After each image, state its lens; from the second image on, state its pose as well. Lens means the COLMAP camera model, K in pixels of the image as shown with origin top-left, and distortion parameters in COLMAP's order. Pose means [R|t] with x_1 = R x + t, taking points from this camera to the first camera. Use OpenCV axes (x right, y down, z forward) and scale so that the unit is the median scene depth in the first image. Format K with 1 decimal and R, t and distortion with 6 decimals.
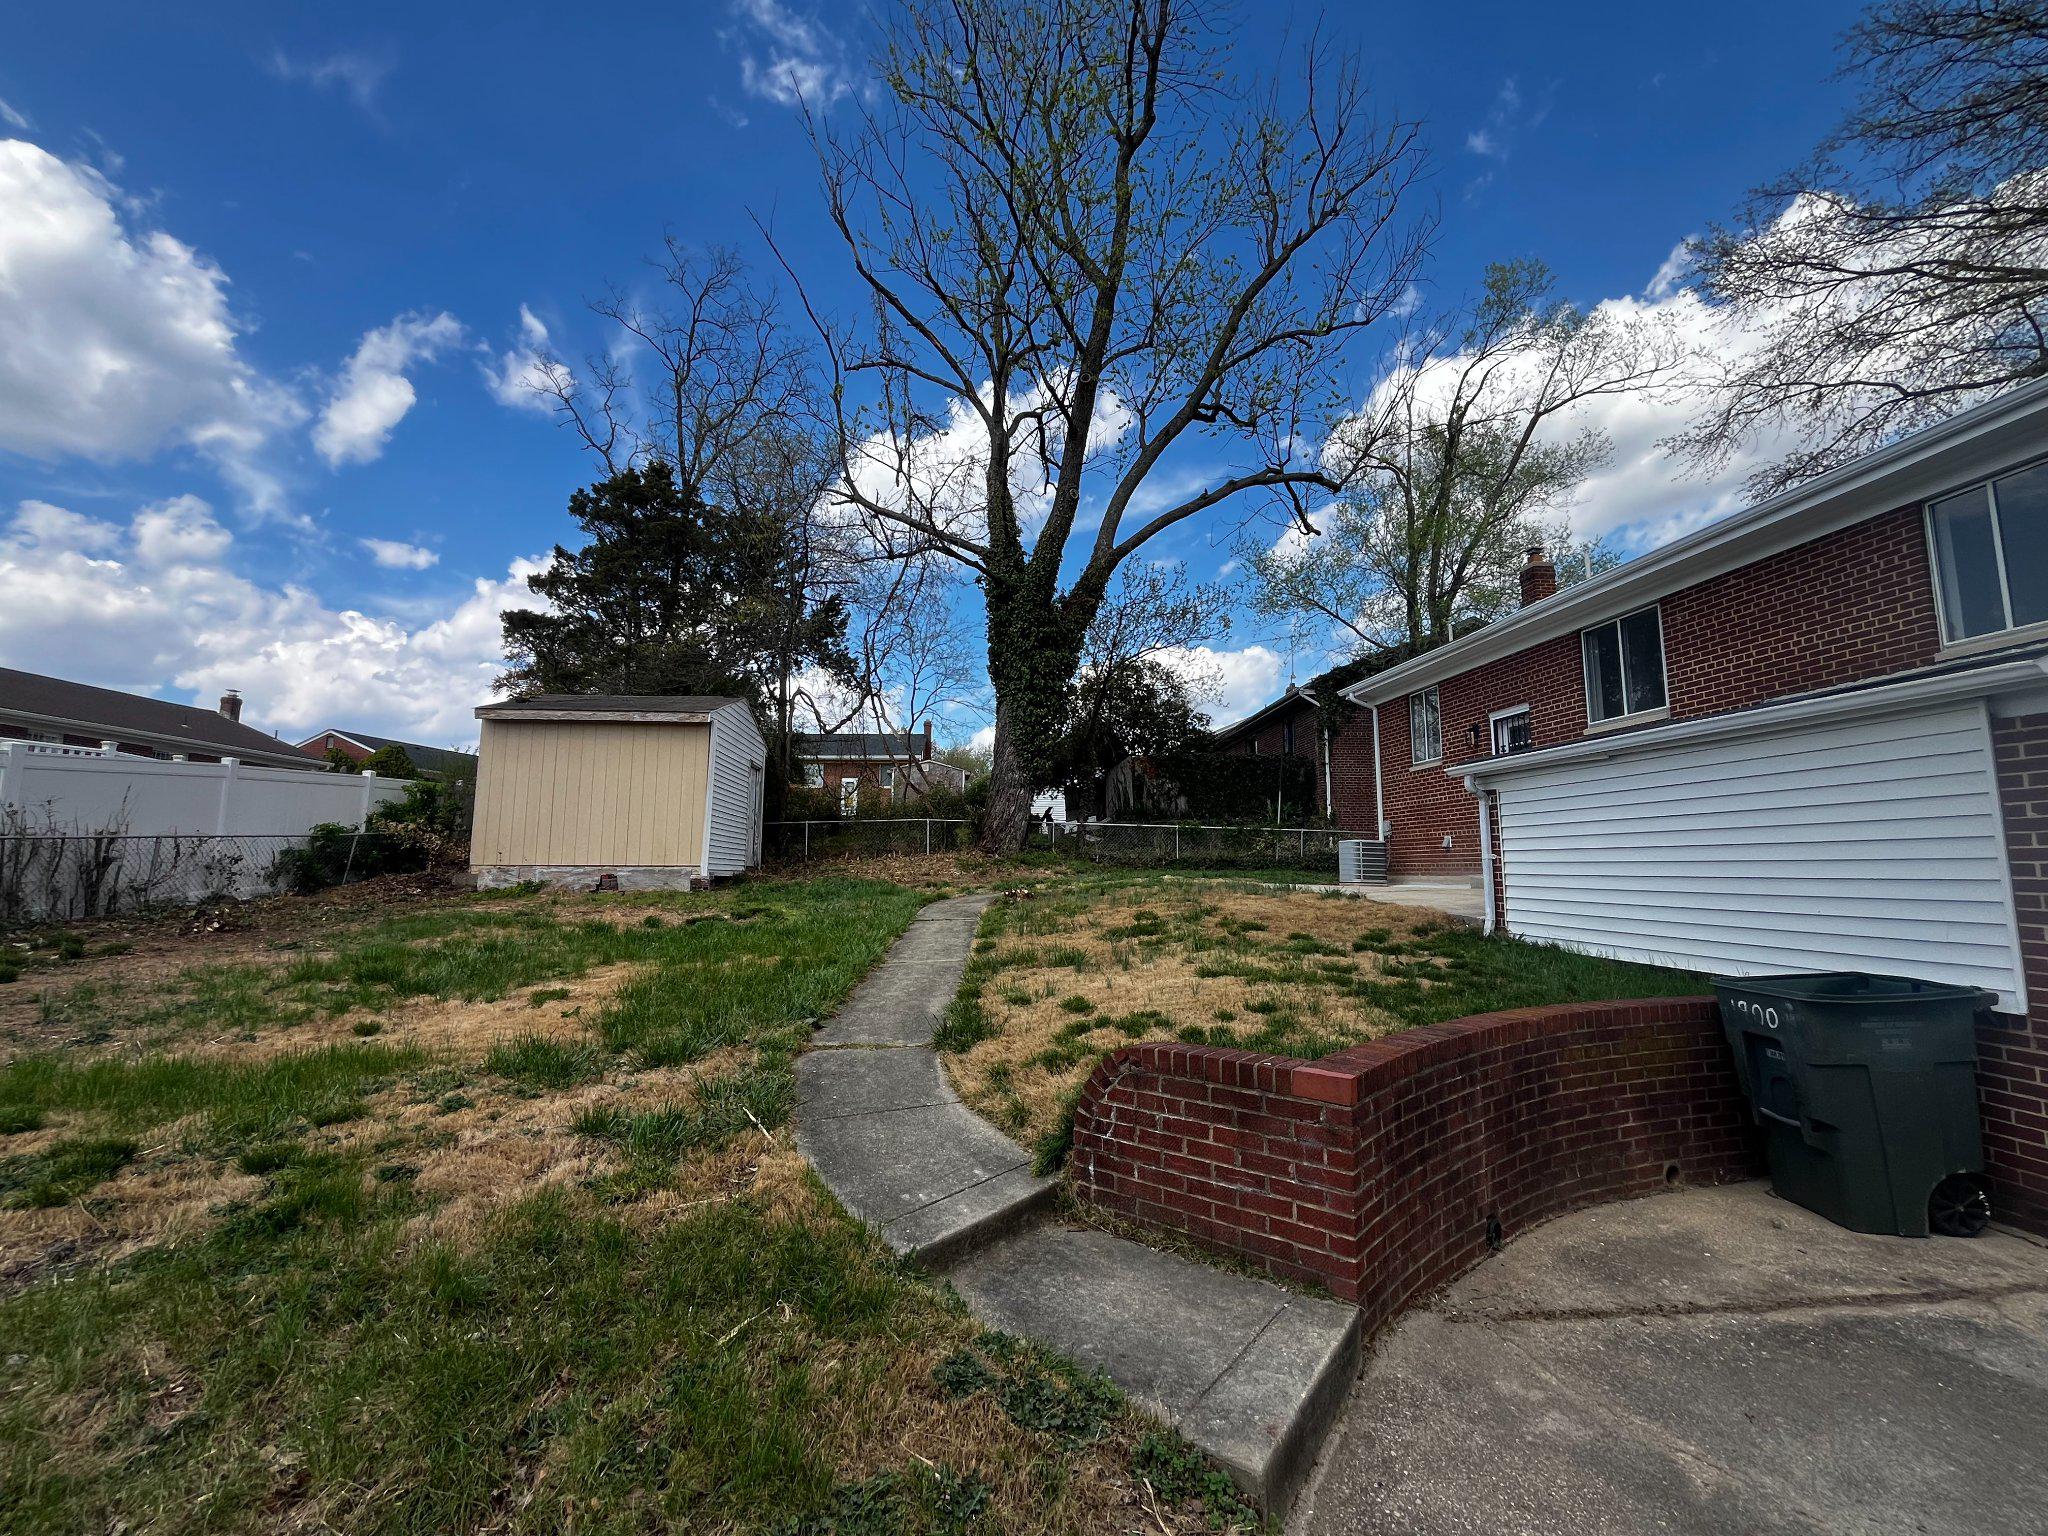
lens RADIAL K [[831.3, 0, 1016.4], [0, 831.3, 775.1], [0, 0, 1]] dist [-0.003378, 0.000207]
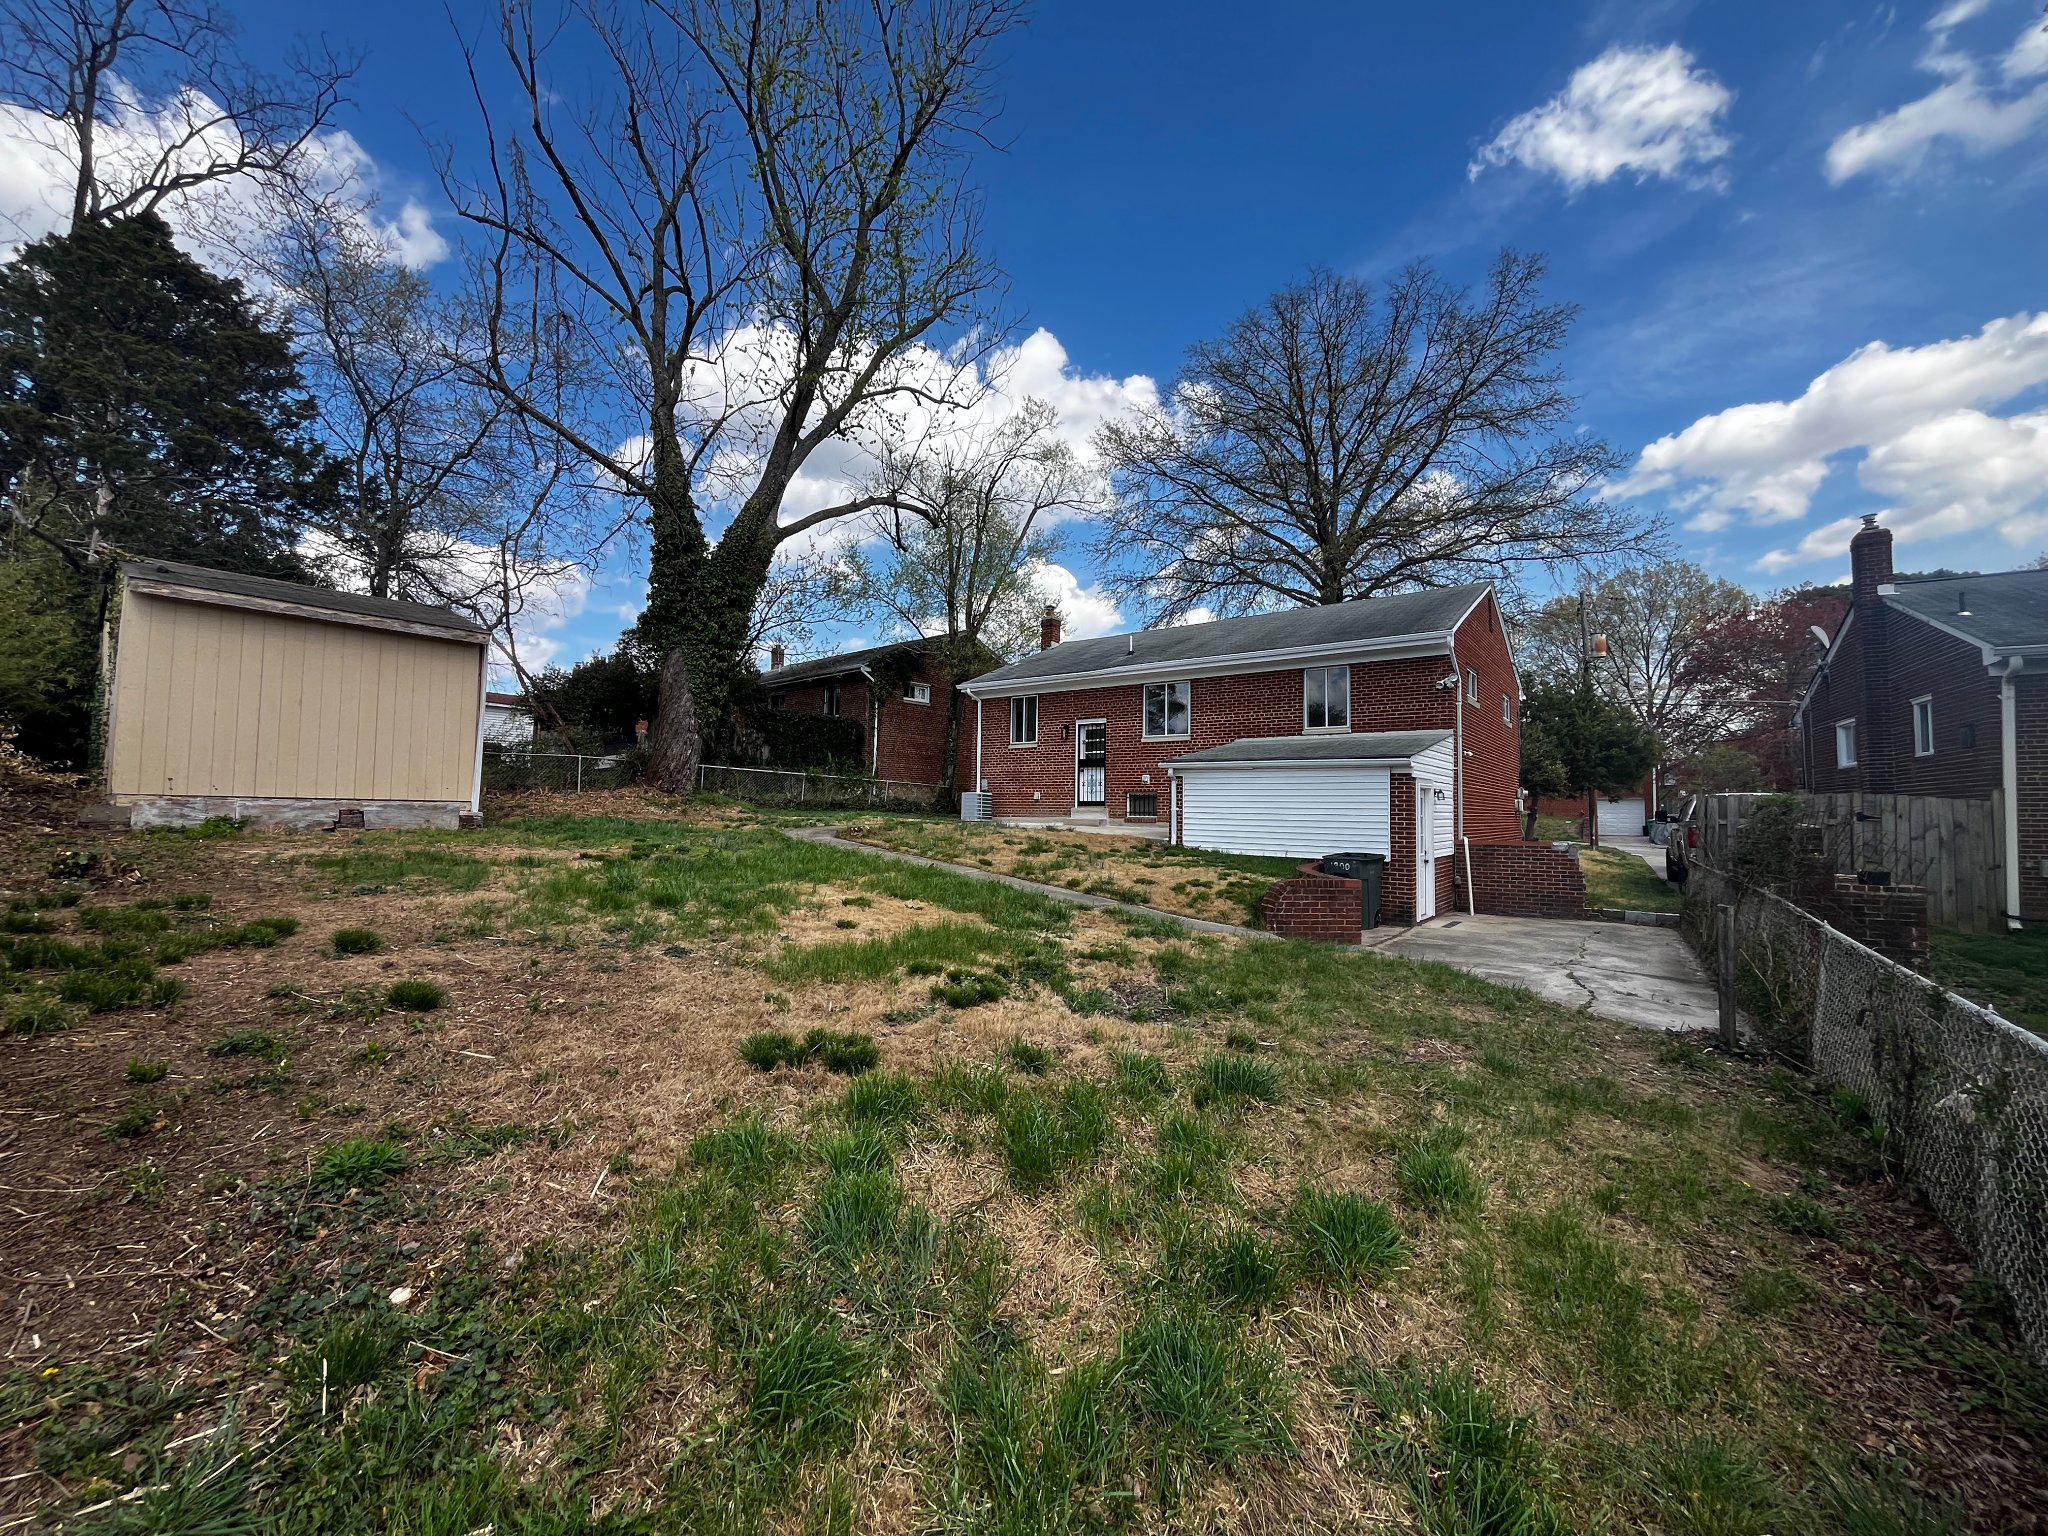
lens RADIAL K [[831.3, 0, 1022.9], [0, 831.3, 771.8], [0, 0, 1]] dist [-0.003378, 0.000207]
pose [[0.683274, 0.046305, 0.728693, -0.643489], [-0.096814, 0.994921, 0.027557, -0.006426], [-0.723716, -0.089376, 0.684286, -0.055587]]
